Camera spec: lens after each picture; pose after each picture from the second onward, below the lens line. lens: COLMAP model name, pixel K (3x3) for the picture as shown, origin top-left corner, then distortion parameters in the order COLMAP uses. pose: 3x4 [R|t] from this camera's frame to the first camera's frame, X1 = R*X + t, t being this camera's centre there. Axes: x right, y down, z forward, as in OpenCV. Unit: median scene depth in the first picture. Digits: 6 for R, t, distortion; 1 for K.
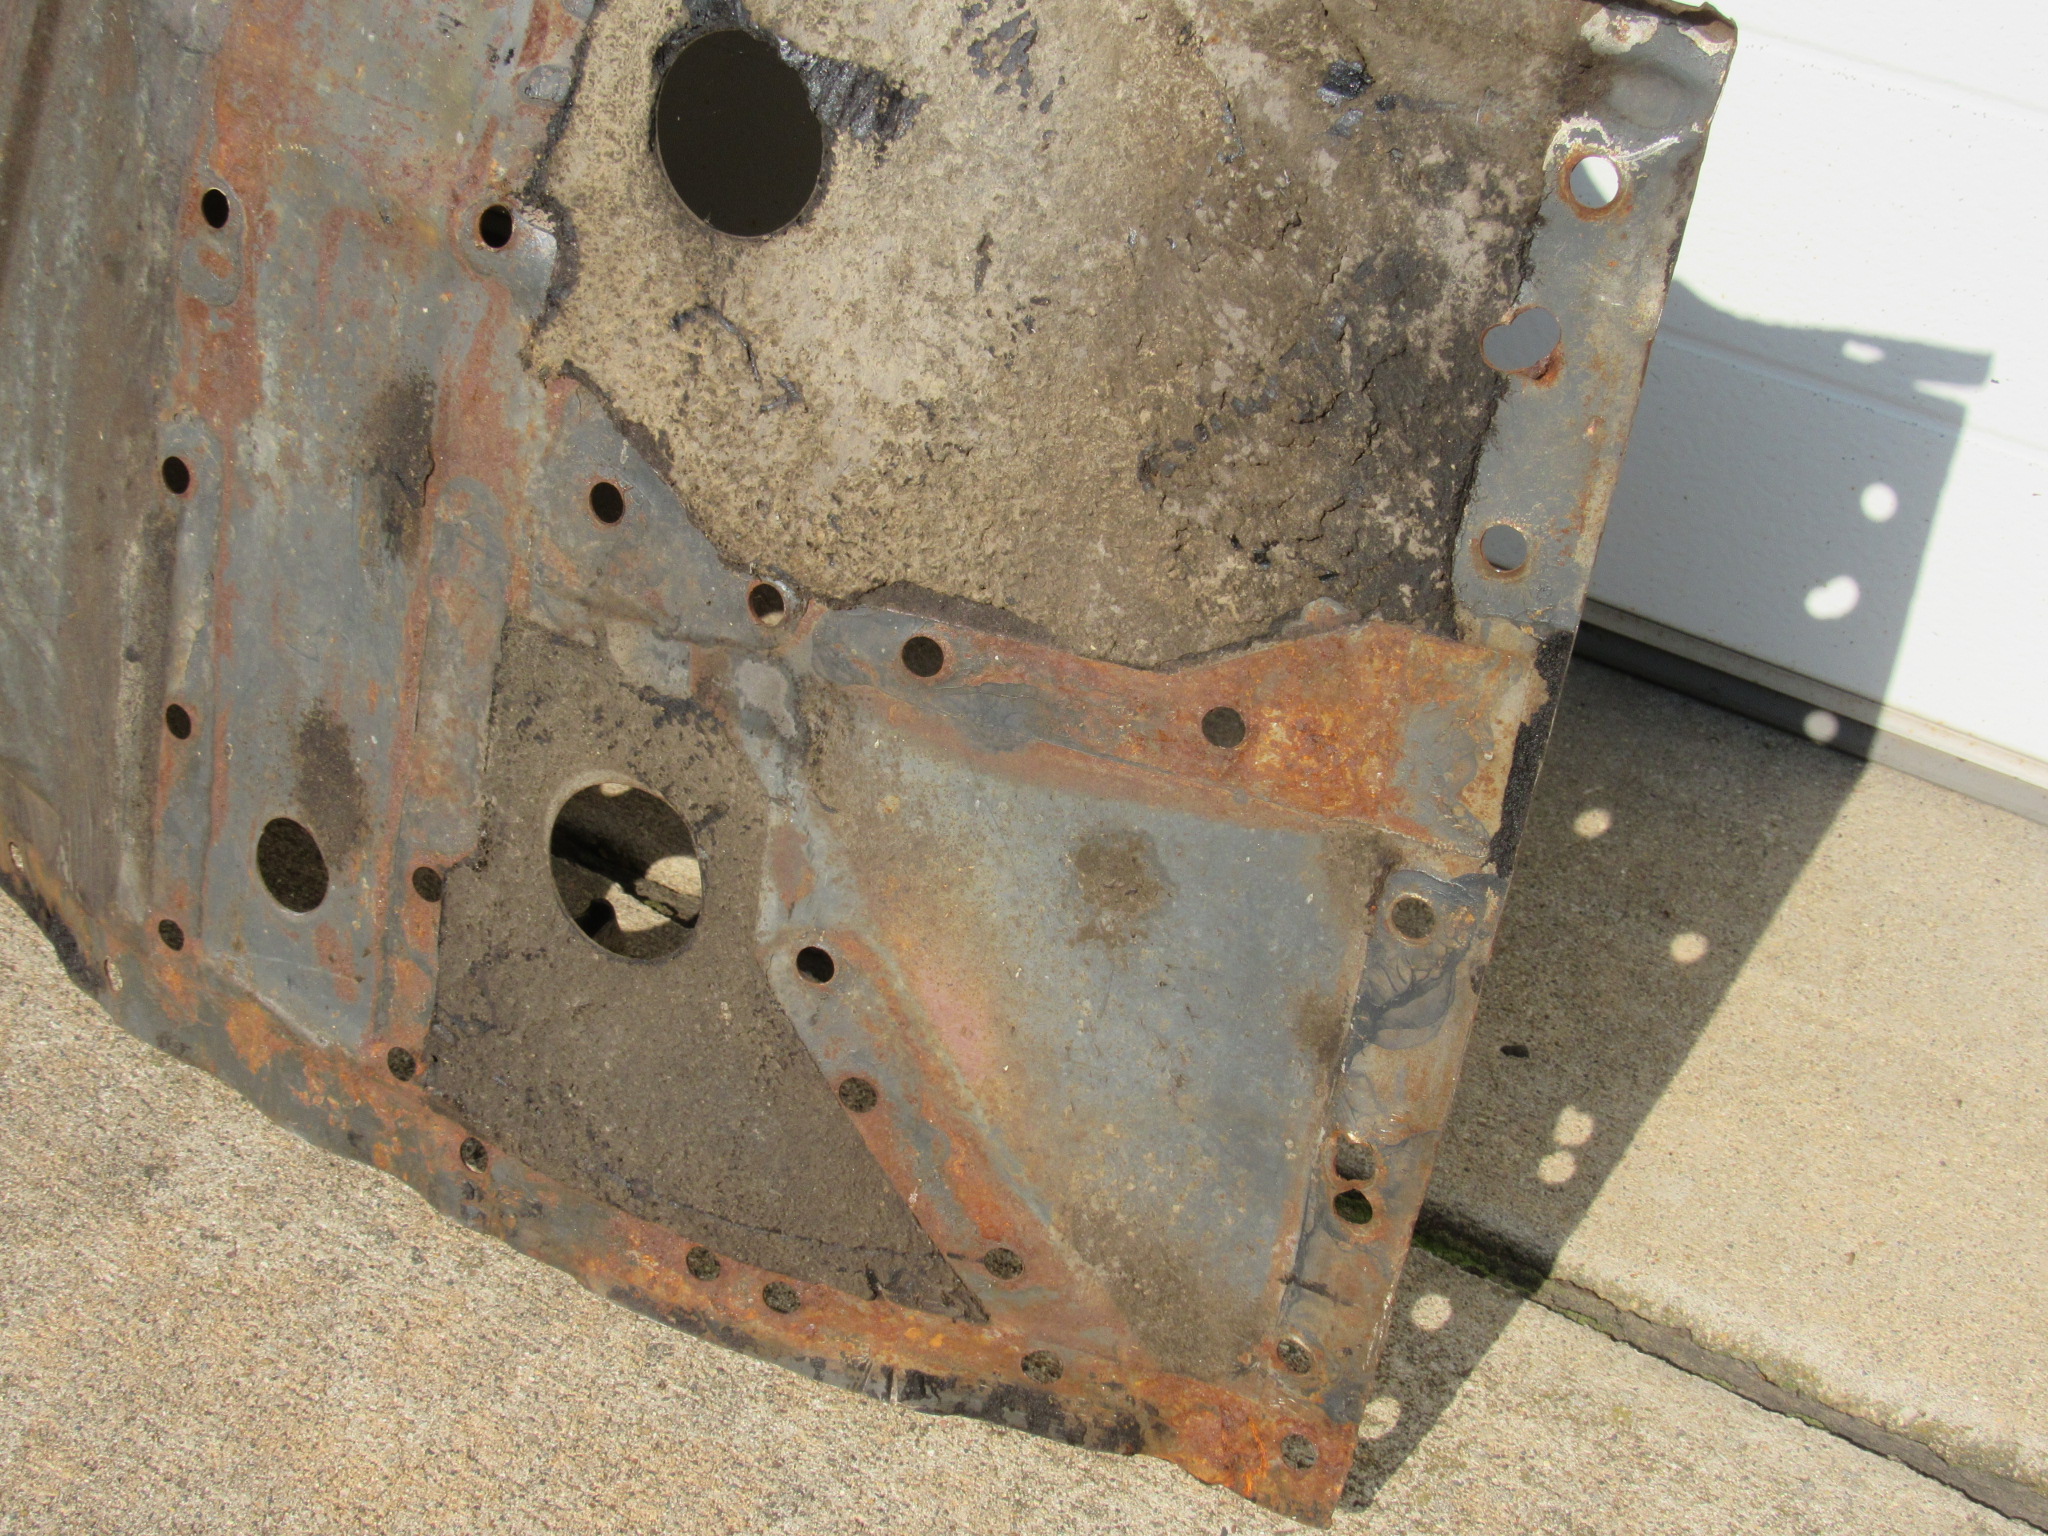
lens RADIAL K [[3060.2, 0, 1020.7], [0, 3060.2, 769.6], [0, 0, 1]] dist [-0.090654, 0.000000]
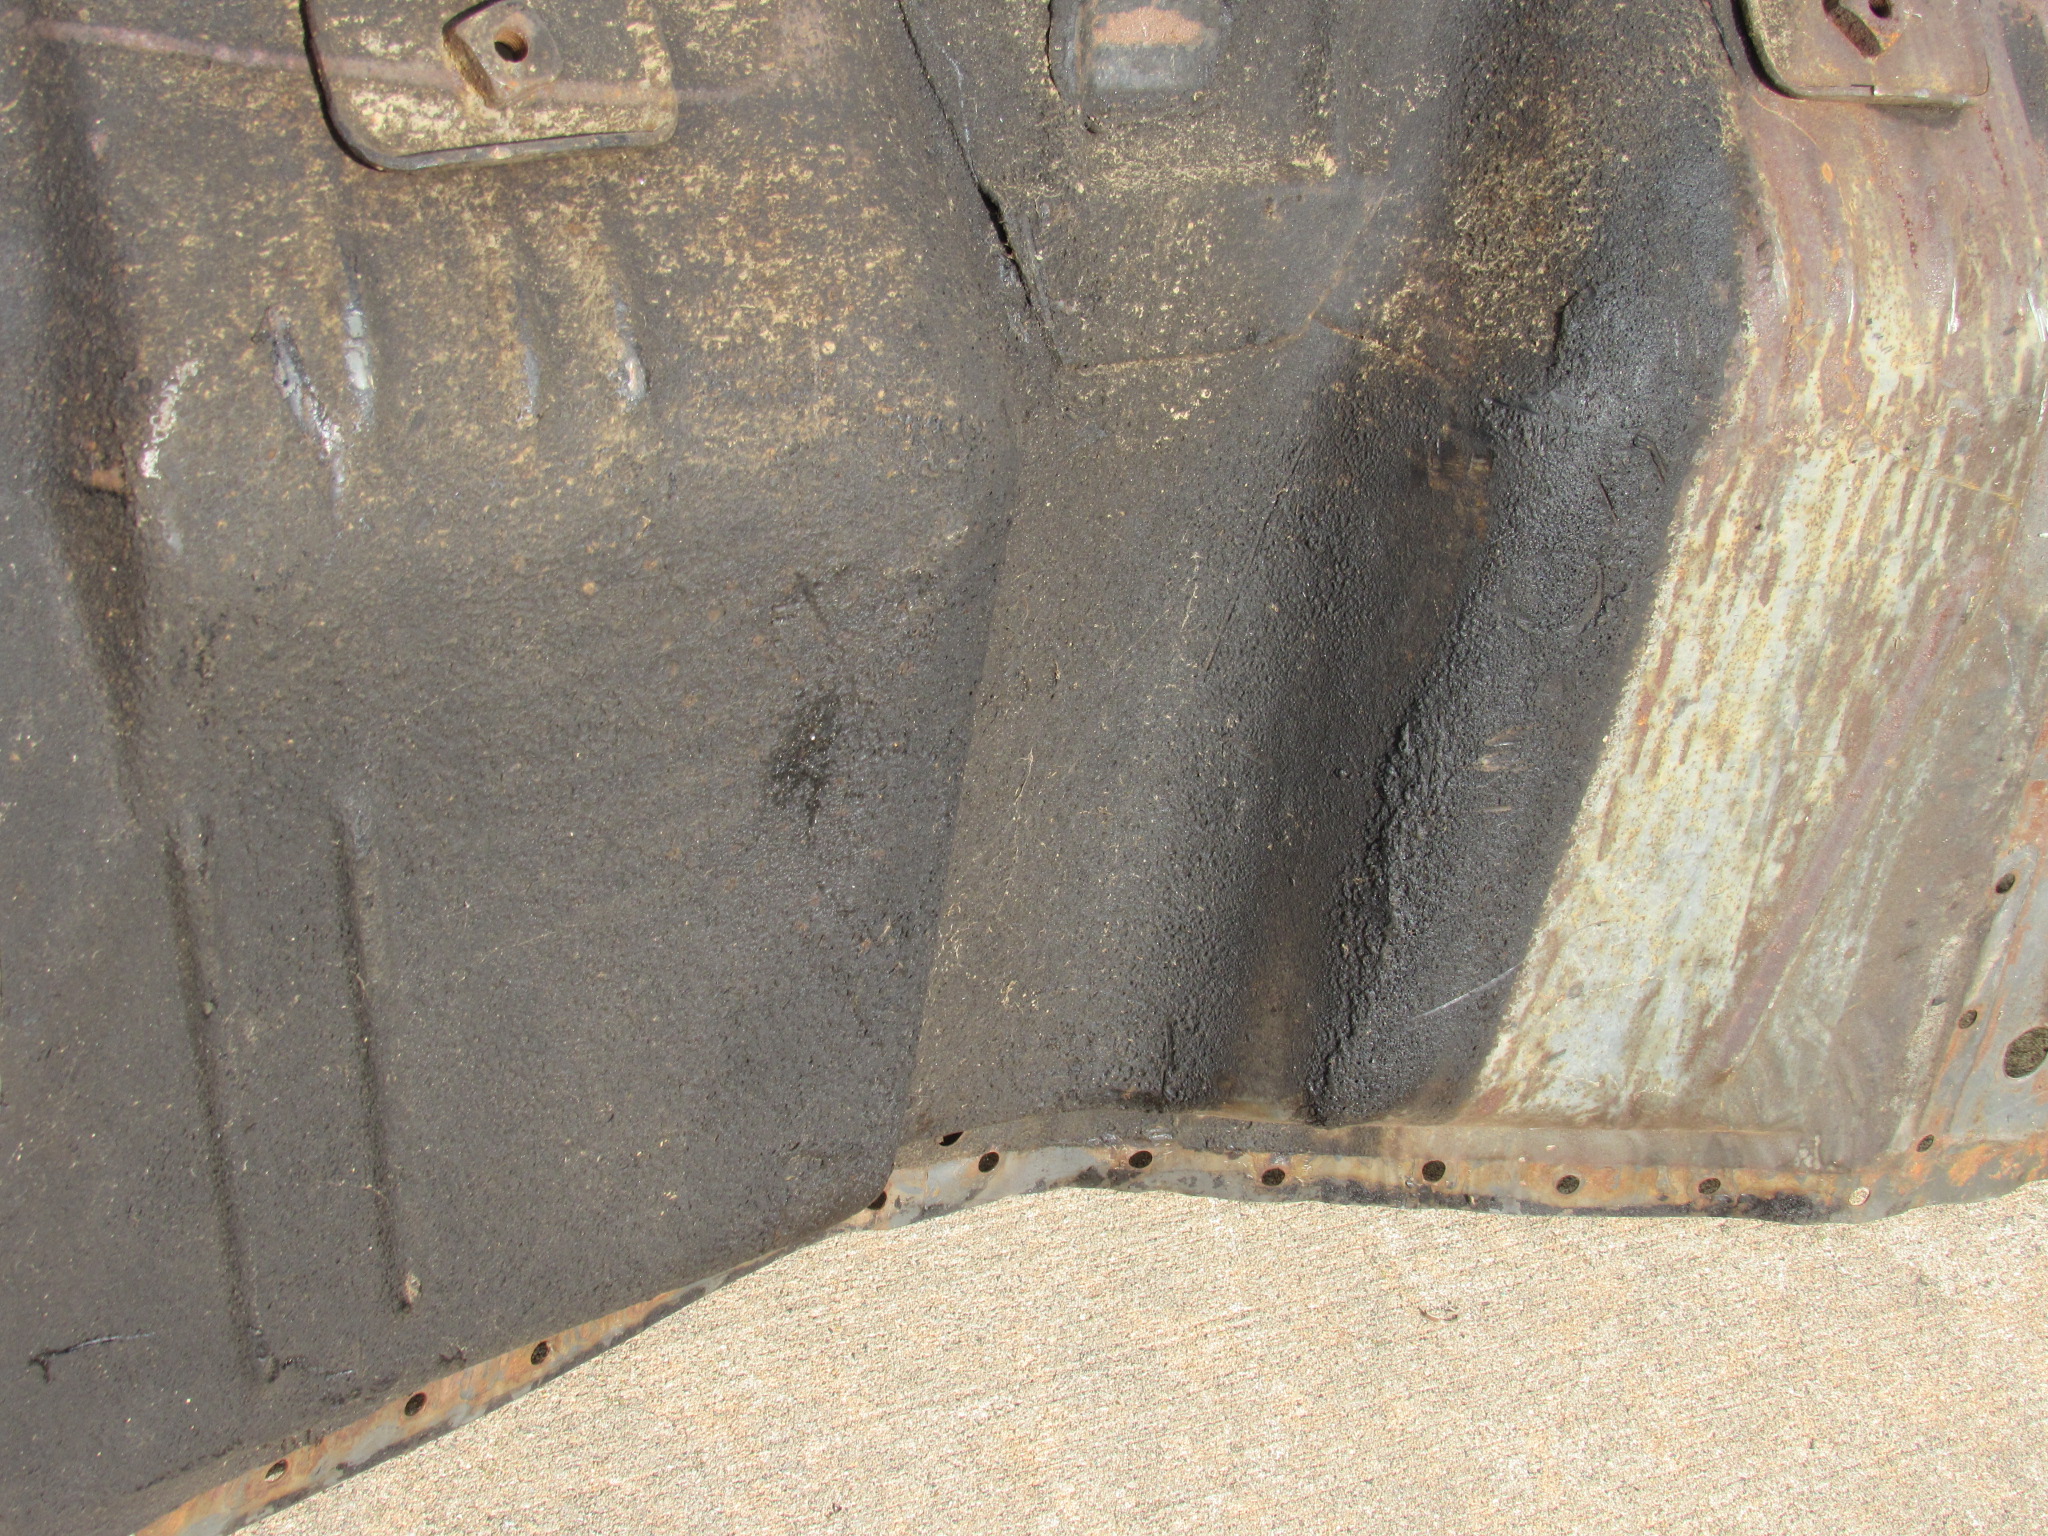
lens RADIAL K [[4270.2, 0, 1012.3], [0, 4270.2, 775.9], [0, 0, 1]] dist [-0.108783, 0.000000]
pose [[0.486636, -0.510712, 0.708773, -2.105208], [0.272018, 0.859569, 0.432605, -1.264007], [-0.830176, -0.017722, 0.557220, 0.209259]]
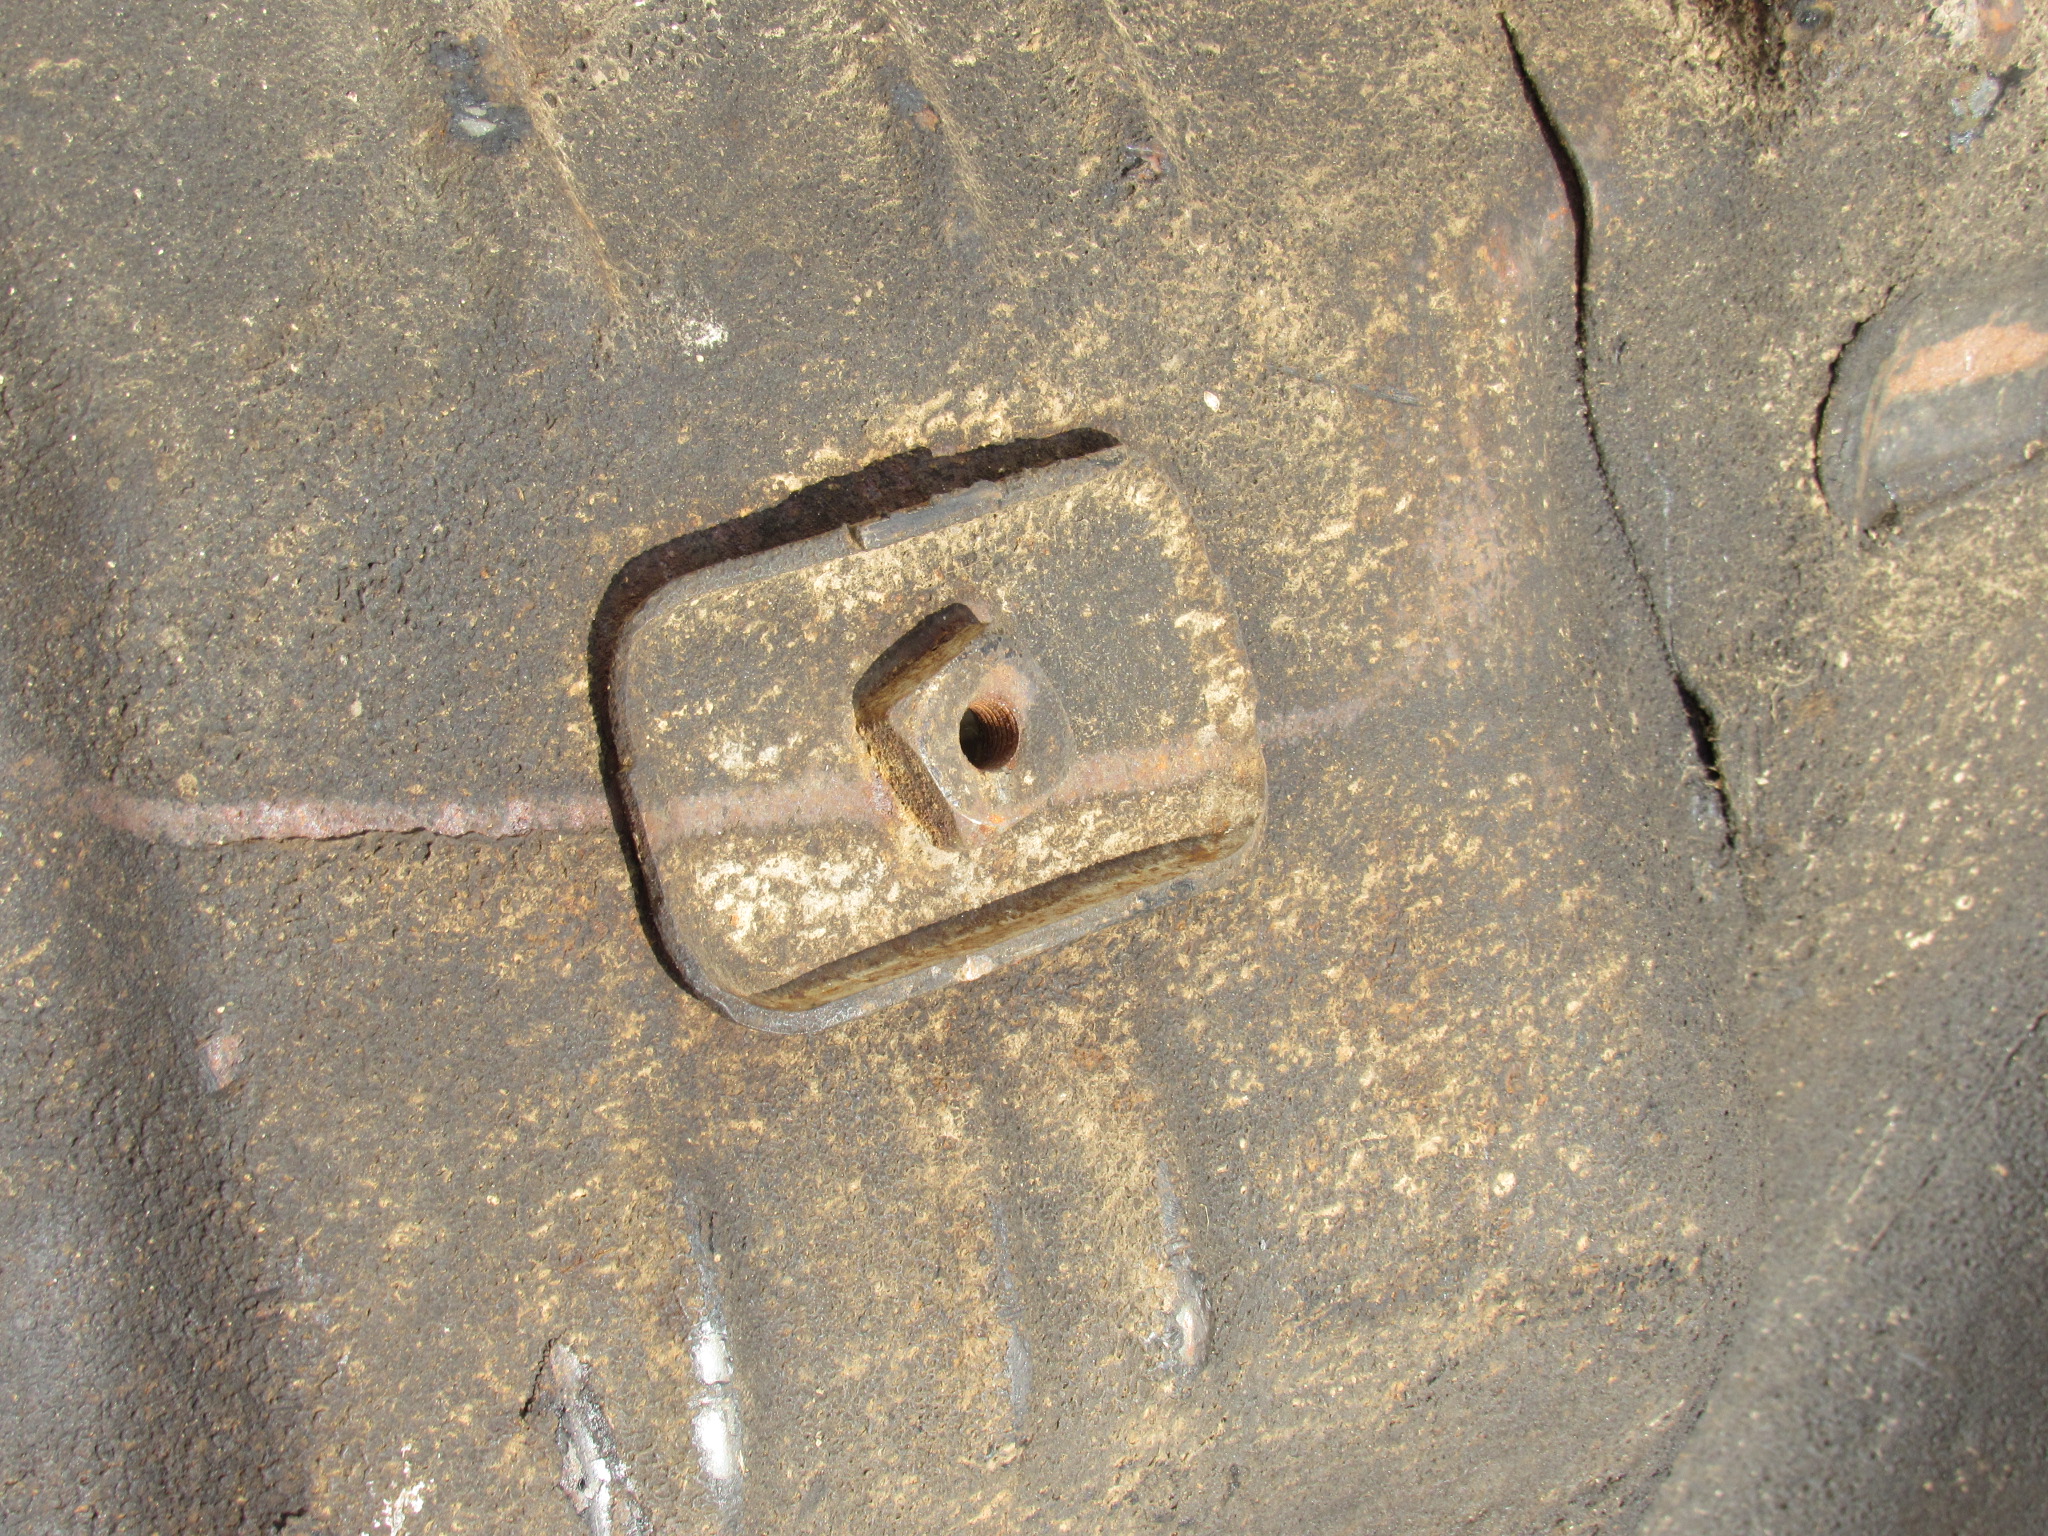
lens RADIAL K [[5284.3, 0, 1016.6], [0, 5284.3, 788.4], [0, 0, 1]] dist [-0.079646, 0.000000]
pose [[0.458031, -0.645792, 0.610869, -1.536748], [0.207439, 0.745867, 0.632970, -1.500318], [-0.864394, -0.163202, 0.475593, 0.784021]]
